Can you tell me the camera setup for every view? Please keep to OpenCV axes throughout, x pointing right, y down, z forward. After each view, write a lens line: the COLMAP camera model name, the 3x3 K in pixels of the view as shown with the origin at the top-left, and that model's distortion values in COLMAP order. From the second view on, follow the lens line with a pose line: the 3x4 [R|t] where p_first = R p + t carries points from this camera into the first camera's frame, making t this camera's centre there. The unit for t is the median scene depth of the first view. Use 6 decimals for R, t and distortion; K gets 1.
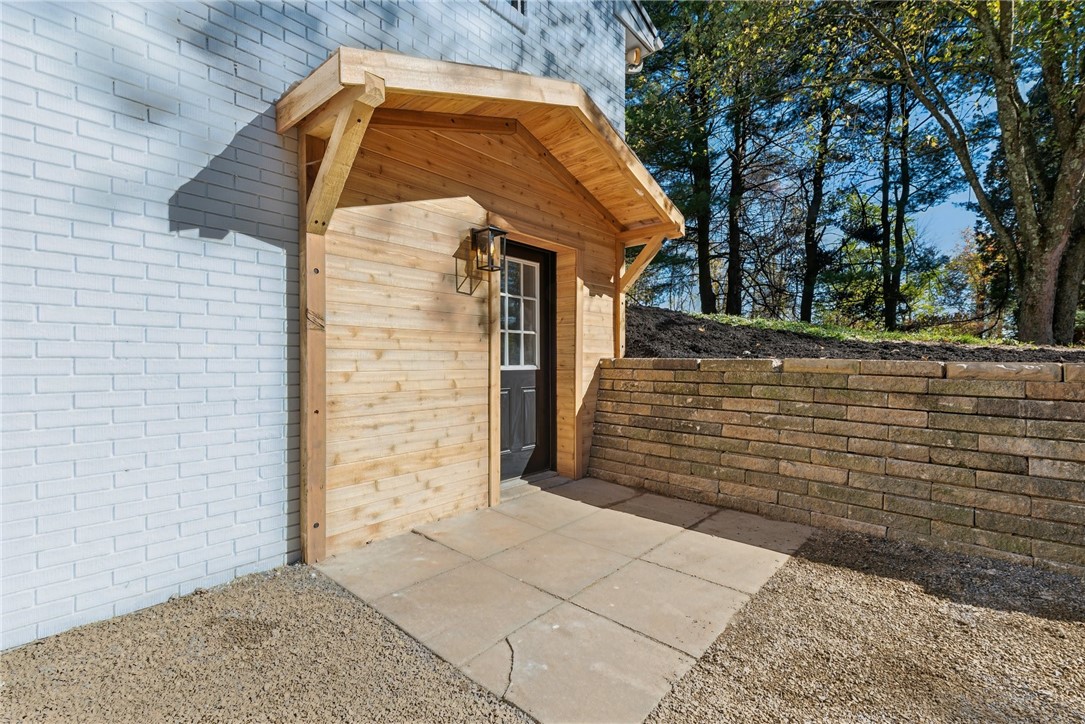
lens RADIAL K [[482.1, 0, 547.1], [0, 482.1, 361.7], [0, 0, 1]] dist [-0.002298, -0.000128]
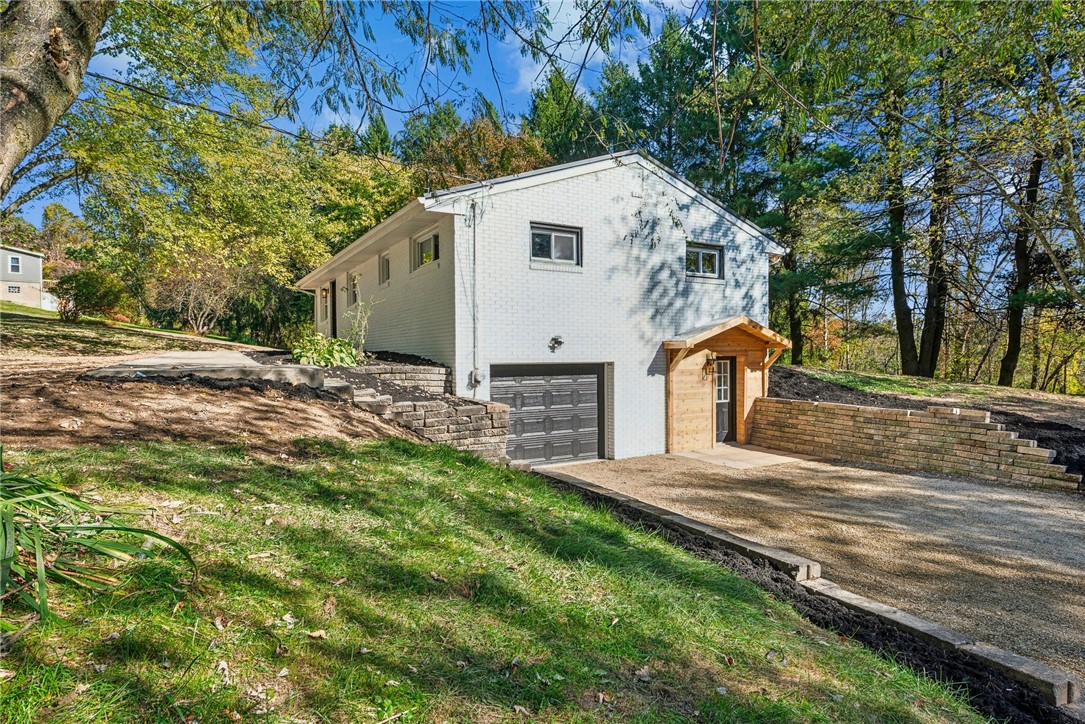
lens RADIAL K [[599.5, 0, 542.7], [0, 599.5, 356.6], [0, 0, 1]] dist [0.001577, 0.000242]
pose [[0.950142, -0.002299, -0.311809, 0.036088], [0.002032, 0.999997, -0.001181, -0.235006], [0.311810, 0.000489, 0.950144, -2.479750]]
